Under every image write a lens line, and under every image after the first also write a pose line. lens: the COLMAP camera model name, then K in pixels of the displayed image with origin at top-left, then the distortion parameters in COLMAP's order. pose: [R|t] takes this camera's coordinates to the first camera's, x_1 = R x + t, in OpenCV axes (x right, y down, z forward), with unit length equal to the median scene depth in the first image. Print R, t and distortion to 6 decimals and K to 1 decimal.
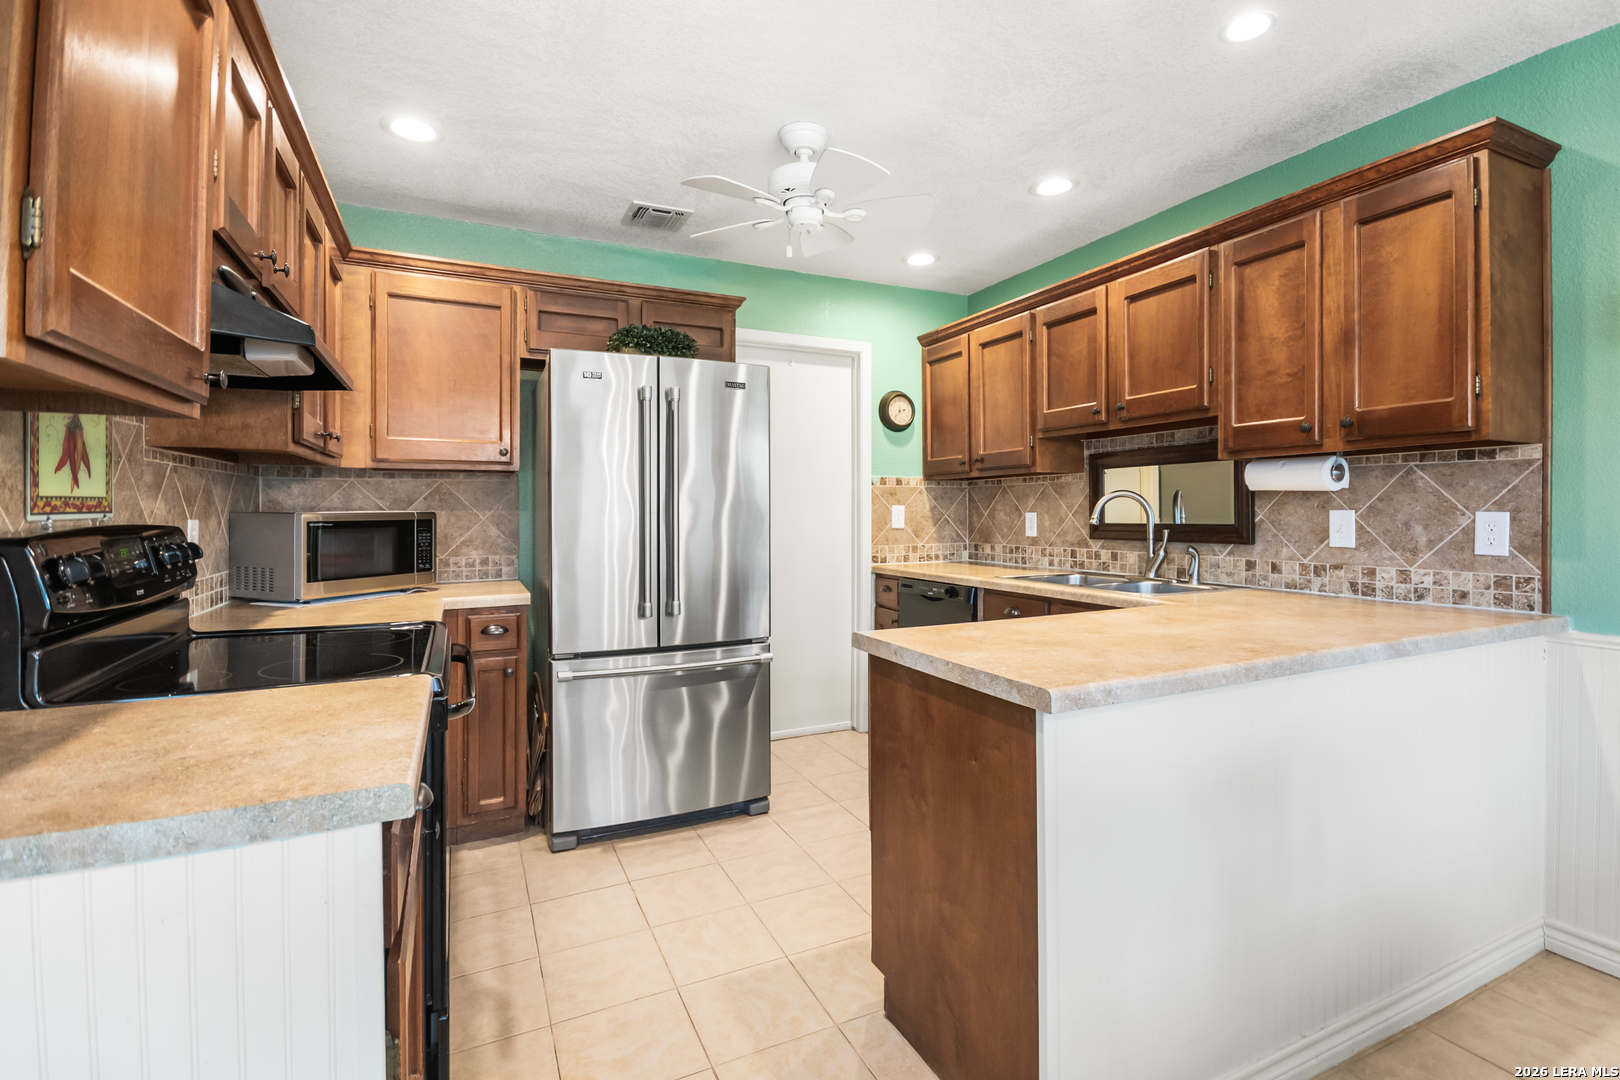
lens RADIAL K [[748.6, 0, 822.7], [0, 748.6, 511.2], [0, 0, 1]] dist [-0.001812, -0.000405]
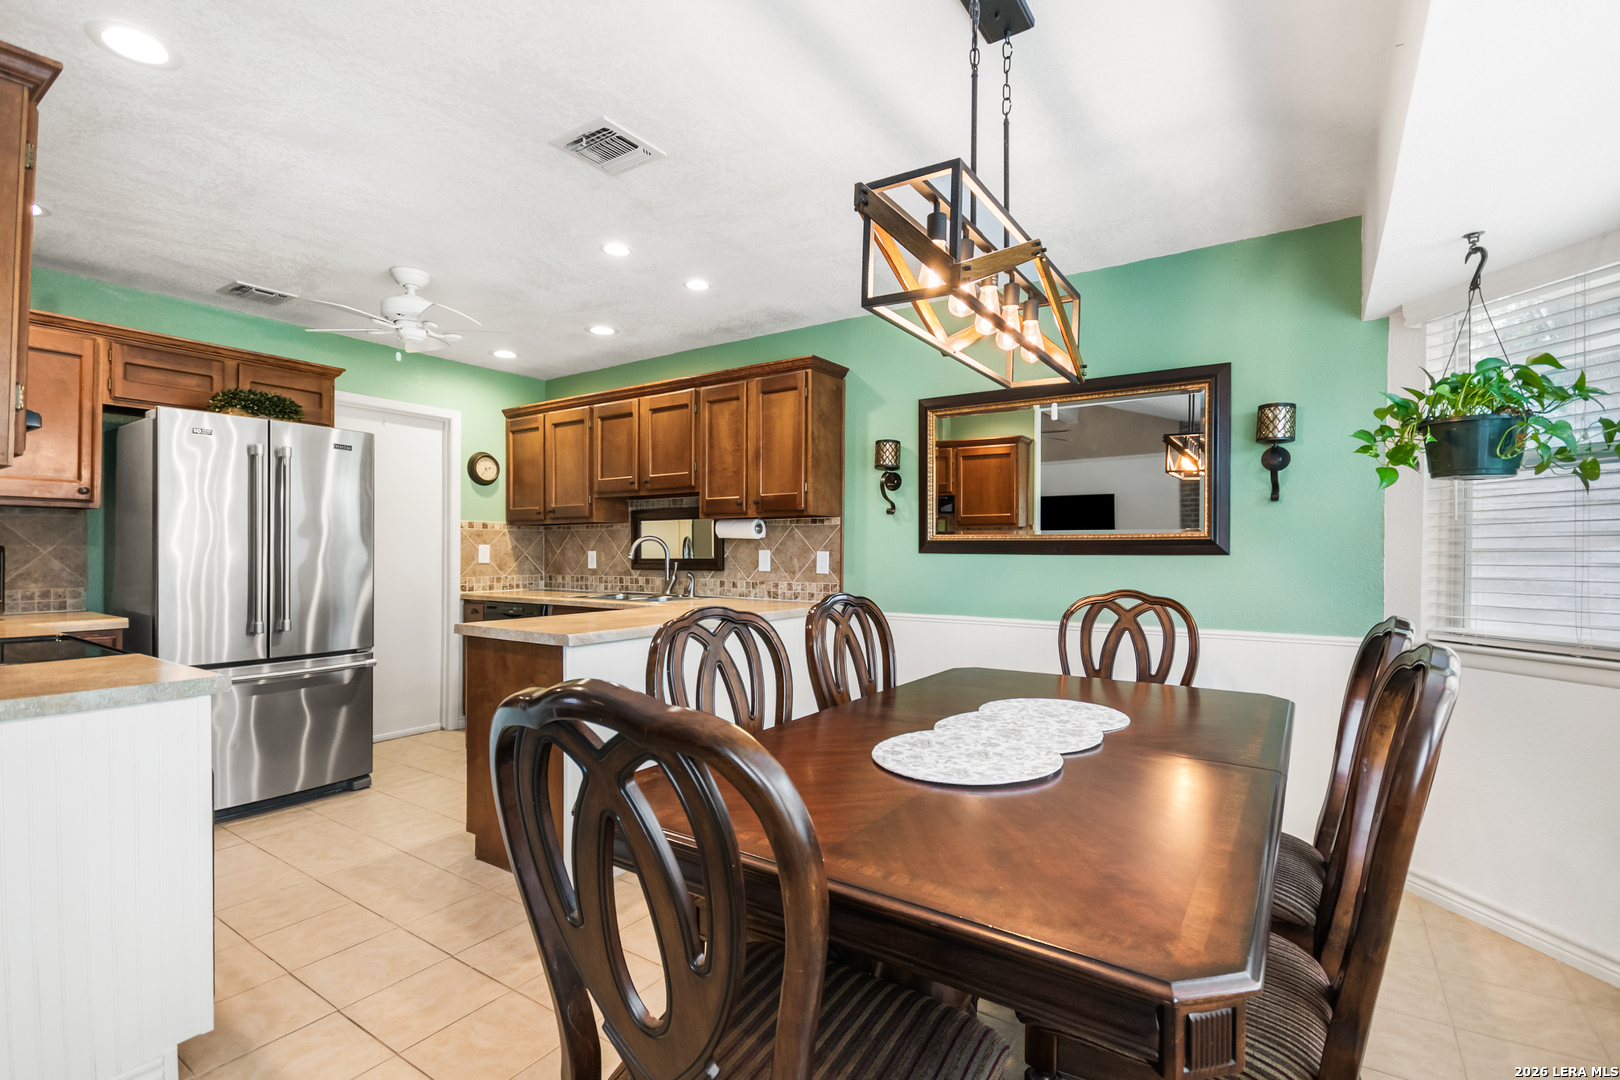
lens RADIAL K [[727.6, 0, 813.7], [0, 727.6, 553.3], [0, 0, 1]] dist [0.012318, -0.000416]
pose [[0.863449, 0.005118, 0.504411, -0.053512], [-0.006148, 0.999981, 0.000378, 0.004105], [-0.504399, -0.003428, 0.863464, -0.457306]]
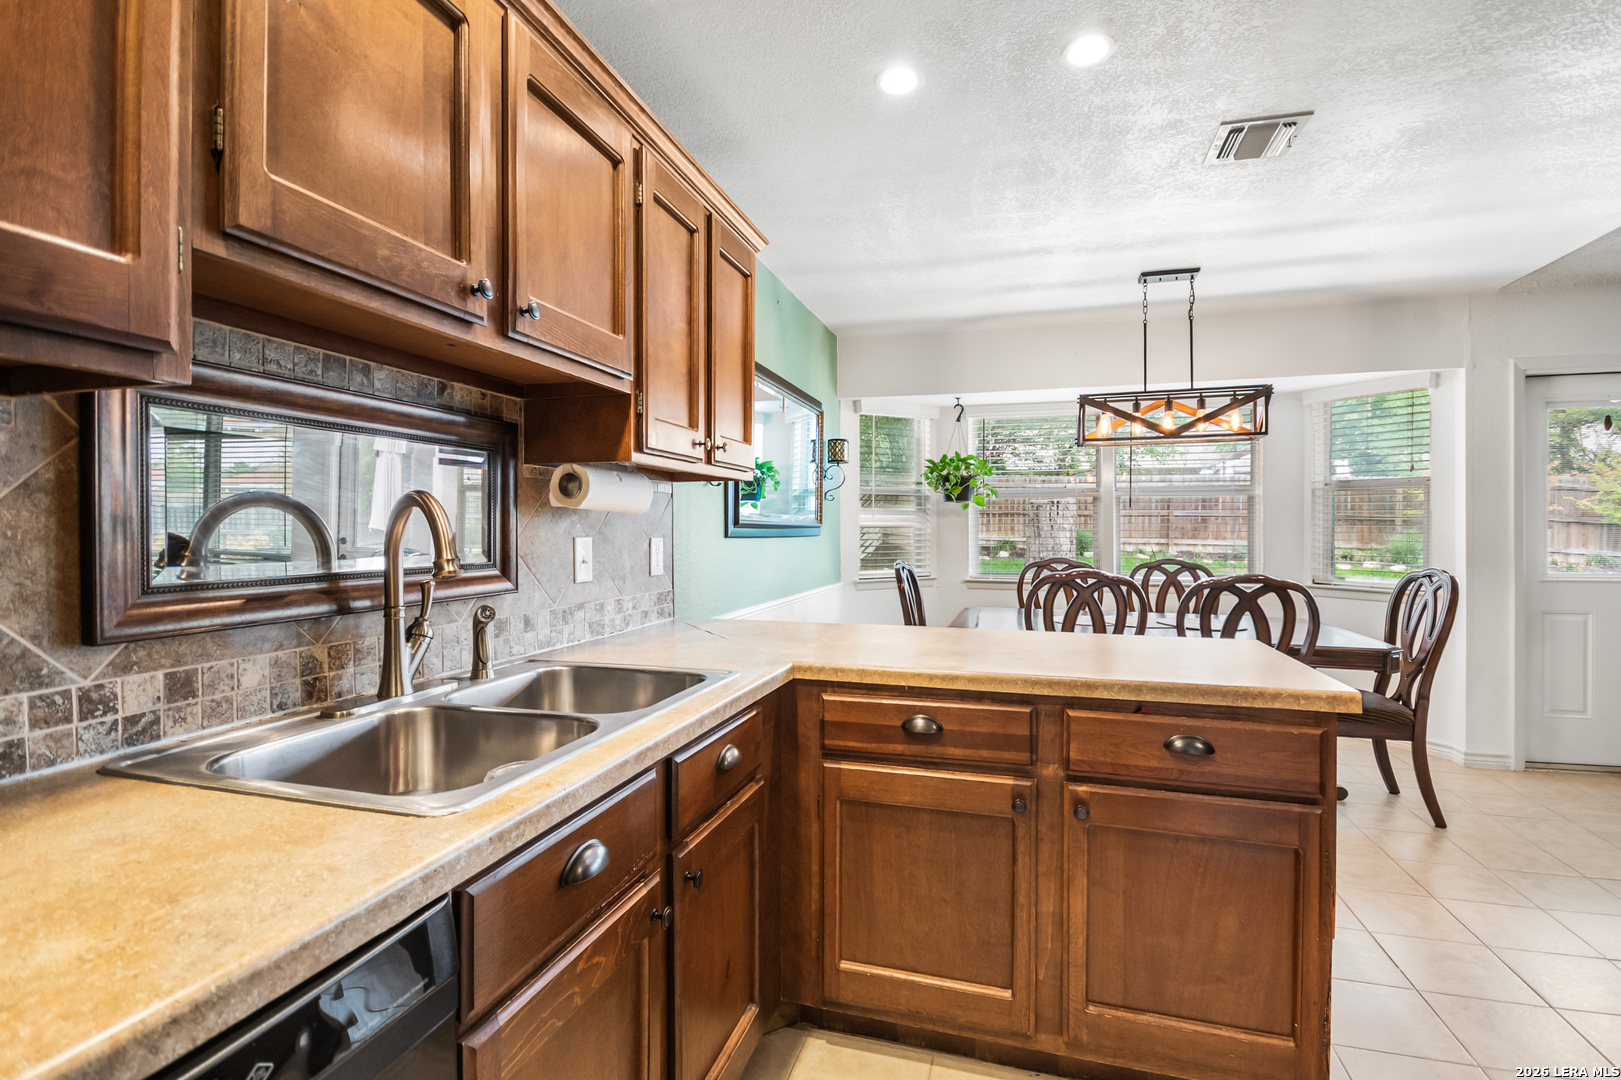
lens RADIAL K [[733.4, 0, 820.9], [0, 733.4, 538.0], [0, 0, 1]] dist [0.029752, -0.024533]
pose [[-0.744641, -0.005411, 0.667443, -0.030537], [0.001308, 0.999953, 0.009567, -0.006482], [-0.667464, 0.007997, -0.744599, 1.251479]]
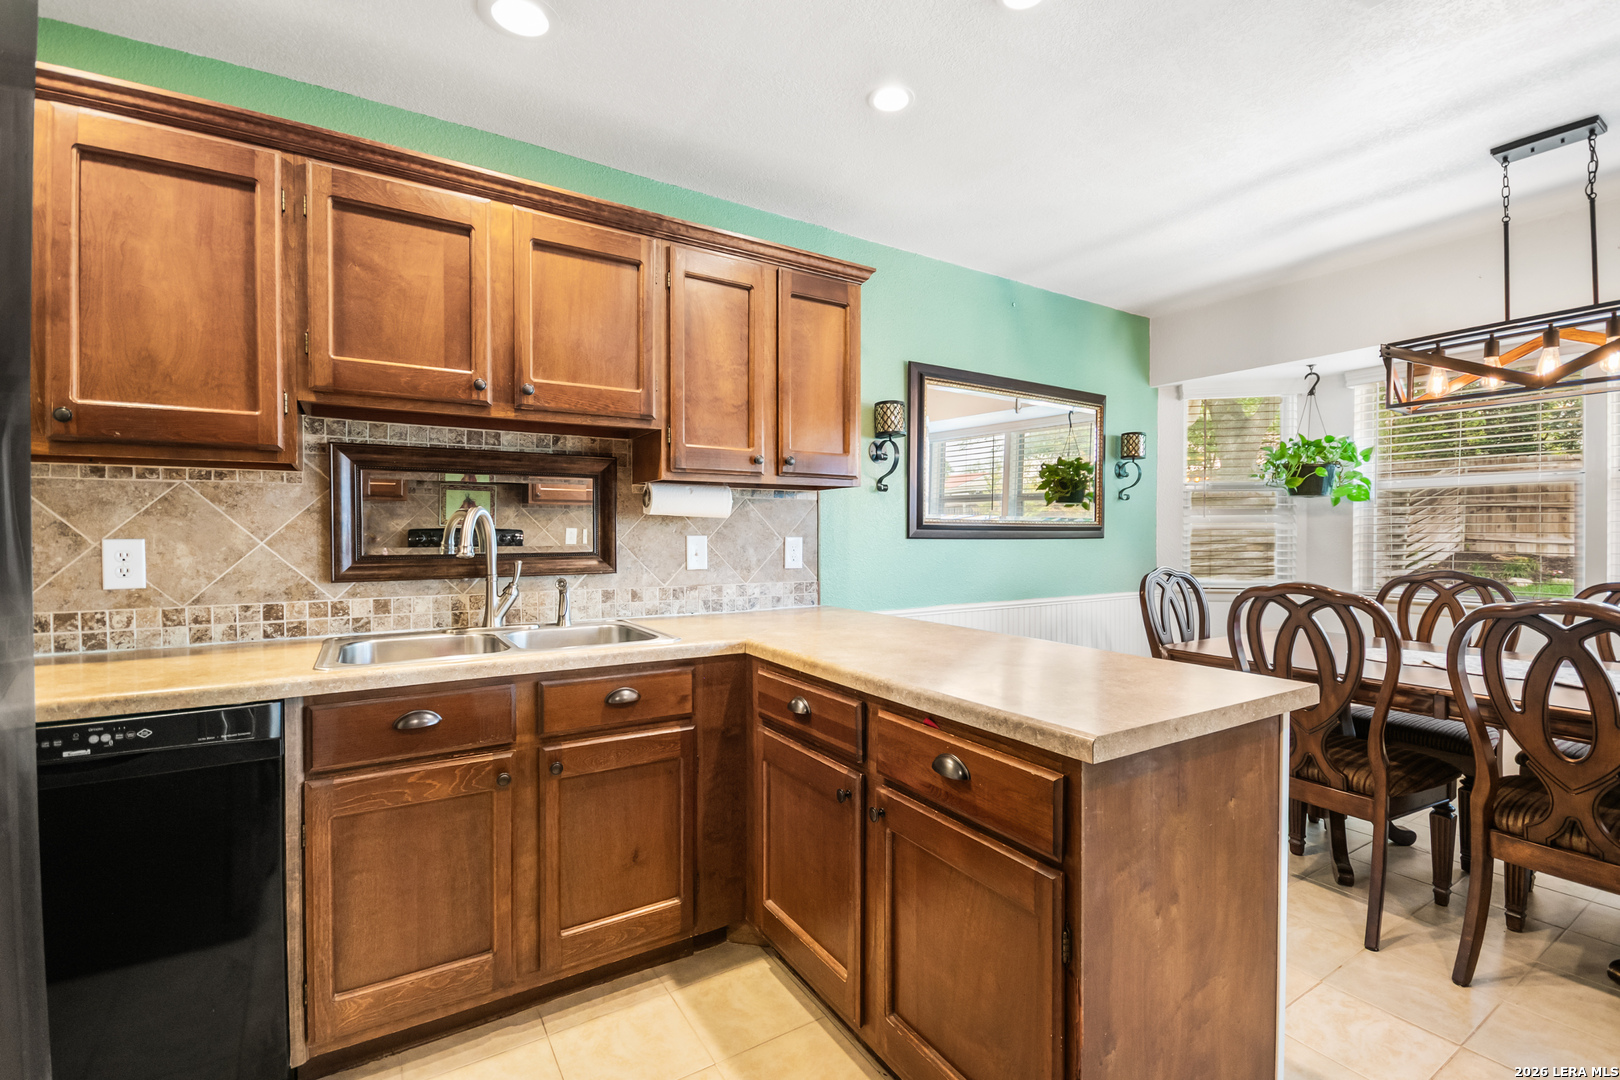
lens RADIAL K [[716.1, 0, 825.2], [0, 716.1, 544.0], [0, 0, 1]] dist [-0.000322, -0.000203]
pose [[-0.115027, -0.011844, 0.993292, -0.319748], [-0.000650, 0.999930, 0.011848, -0.001541], [-0.993362, 0.000717, -0.115027, 0.820624]]
